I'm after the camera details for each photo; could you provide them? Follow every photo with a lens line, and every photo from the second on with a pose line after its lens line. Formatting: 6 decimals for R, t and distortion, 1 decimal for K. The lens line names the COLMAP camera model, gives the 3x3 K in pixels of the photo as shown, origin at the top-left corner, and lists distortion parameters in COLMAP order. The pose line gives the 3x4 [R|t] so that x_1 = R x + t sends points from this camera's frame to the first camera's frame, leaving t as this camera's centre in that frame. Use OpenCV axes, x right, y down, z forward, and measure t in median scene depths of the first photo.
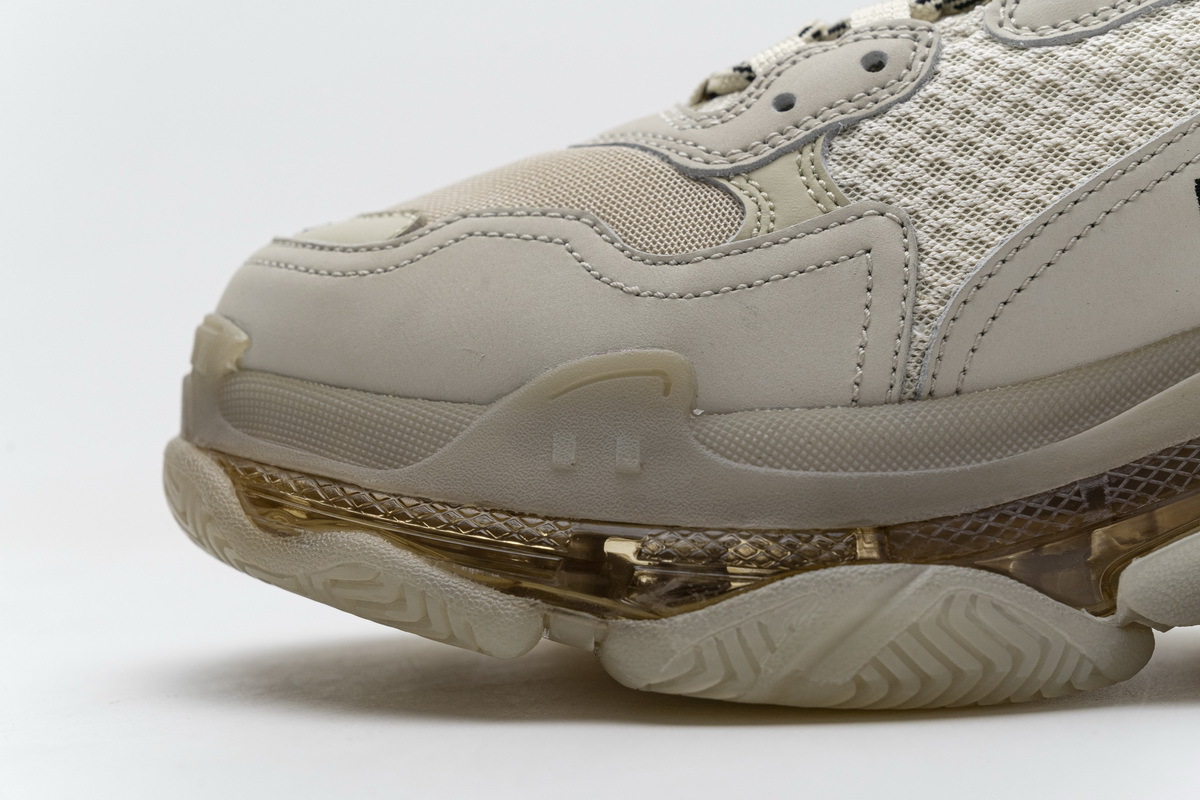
lens RADIAL K [[2340.3, 0, 600.0], [0, 2340.3, 400.0], [0, 0, 1]] dist [0.008298, 0.004769]
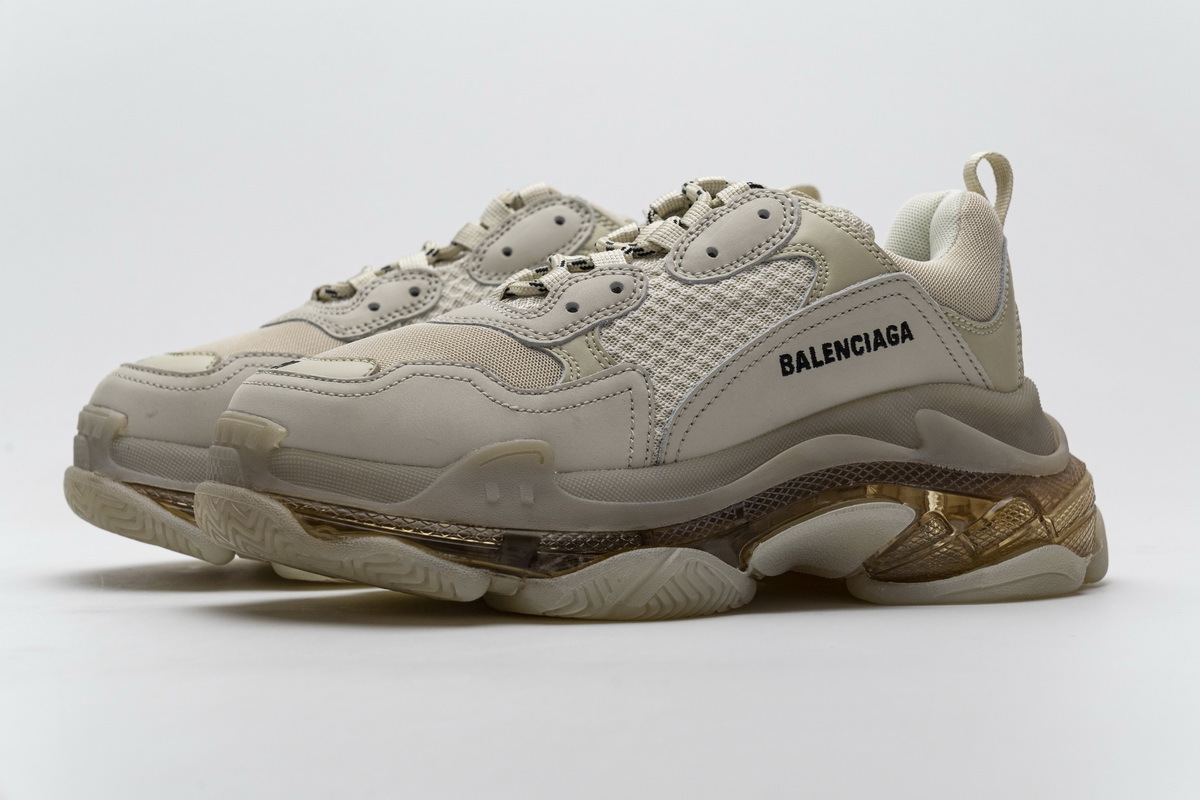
lens RADIAL K [[2340.3, 0, 600.0], [0, 2340.3, 400.0], [0, 0, 1]] dist [0.008298, 0.004769]
pose [[0.914302, 0.005977, 0.404989, -0.697313], [-0.004751, 0.999981, -0.004032, -0.046066], [-0.405005, 0.001763, 0.914313, -0.778578]]
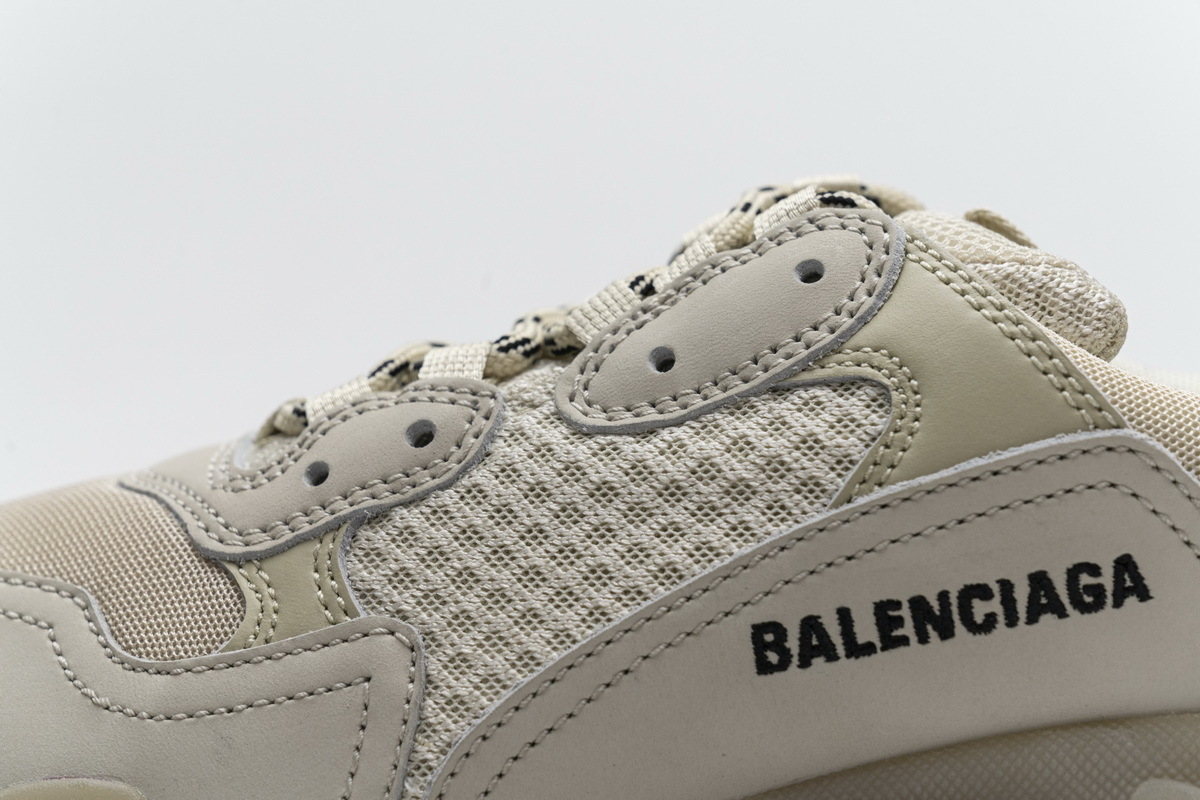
lens RADIAL K [[2340.3, 0, 600.0], [0, 2340.3, 400.0], [0, 0, 1]] dist [0.008298, 0.004769]
pose [[0.995176, 0.055180, -0.081123, 0.258770], [-0.052020, 0.997822, 0.040565, -0.201422], [0.083184, -0.036149, 0.995878, 0.165180]]
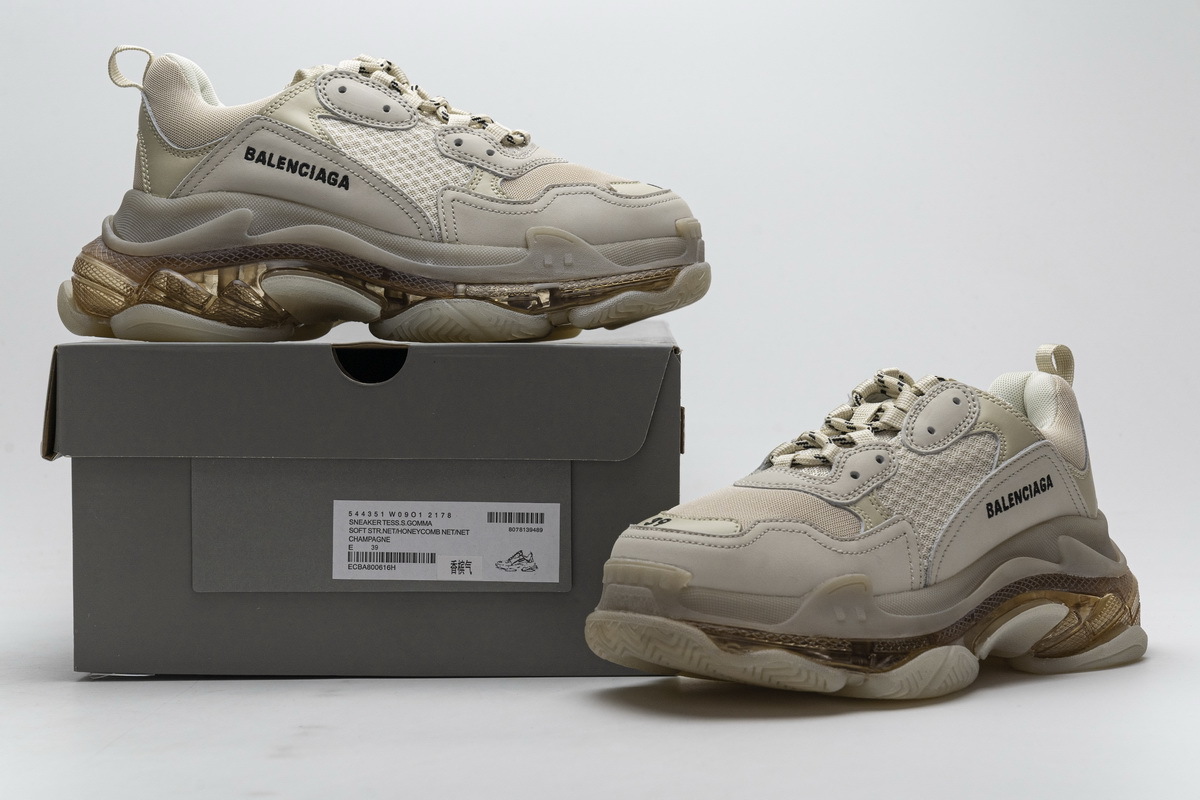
lens RADIAL K [[2264.3, 0, 600.0], [0, 2264.3, 400.0], [0, 0, 1]] dist [0.068744, -0.048045]
pose [[0.765776, -0.009739, 0.643033, -1.874388], [0.015745, 0.999870, -0.003607, -0.216178], [-0.642914, 0.012887, 0.765830, -0.823575]]
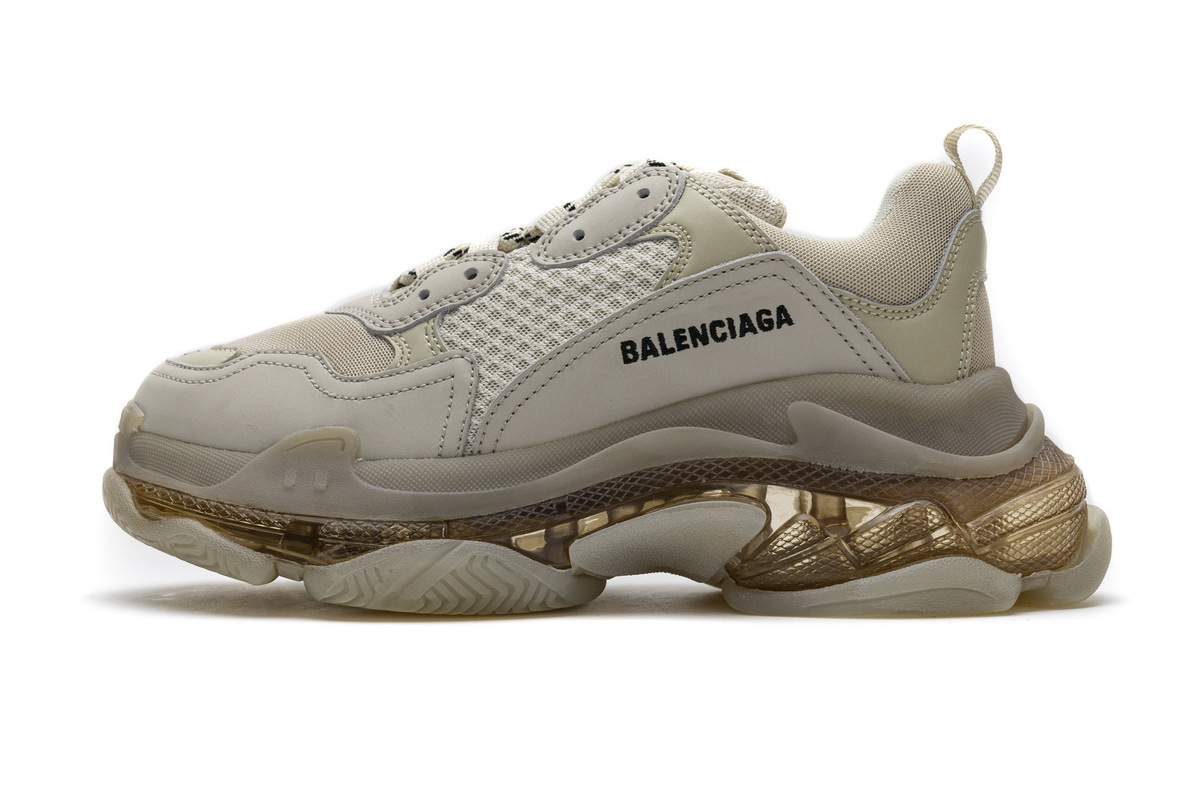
lens RADIAL K [[2209.7, 0, 600.0], [0, 2209.7, 400.0], [0, 0, 1]] dist [0.000167, 0.033699]
pose [[0.997620, 0.015551, -0.067175, 0.352652], [-0.016273, 0.999815, -0.010212, -0.027920], [0.067004, 0.011281, 0.997689, -0.785327]]
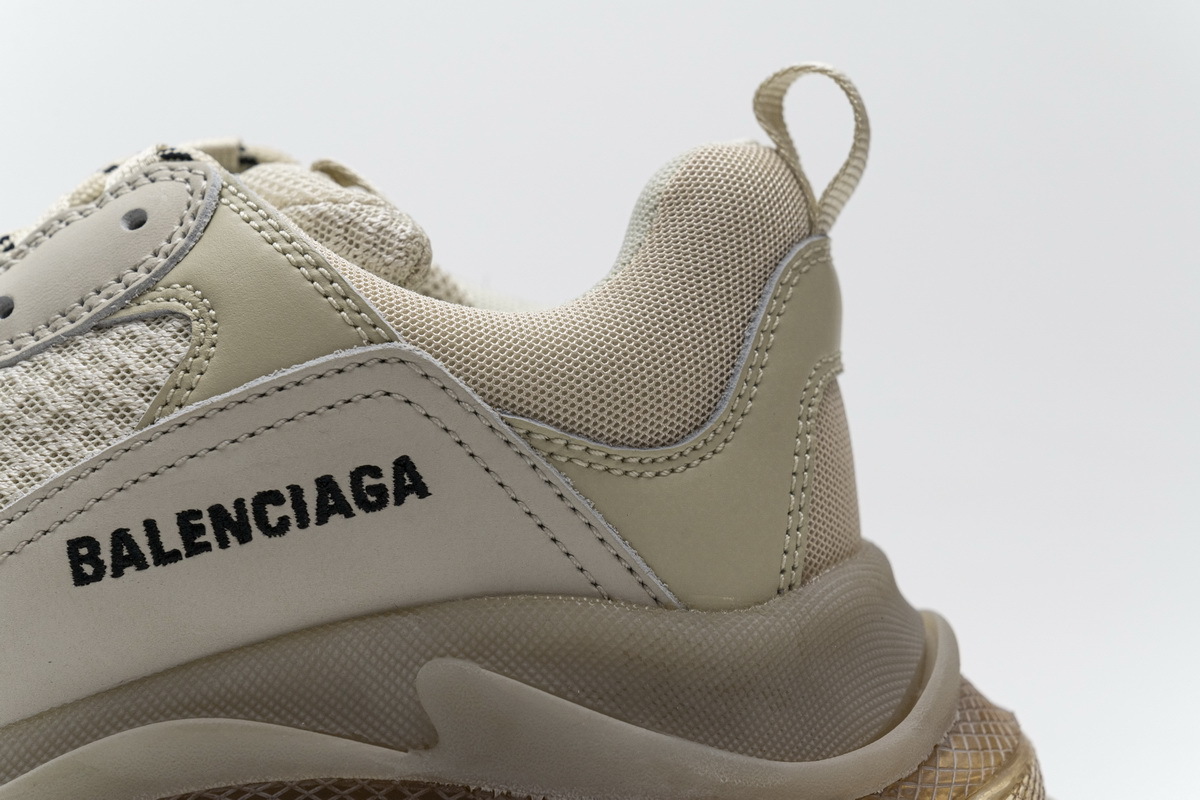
lens RADIAL K [[2340.3, 0, 600.0], [0, 2340.3, 400.0], [0, 0, 1]] dist [0.008298, 0.004769]
pose [[0.999128, -0.001603, -0.041714, 0.490089], [0.002560, 0.999735, 0.022878, -0.166057], [0.041666, -0.022965, 0.998868, 0.099179]]
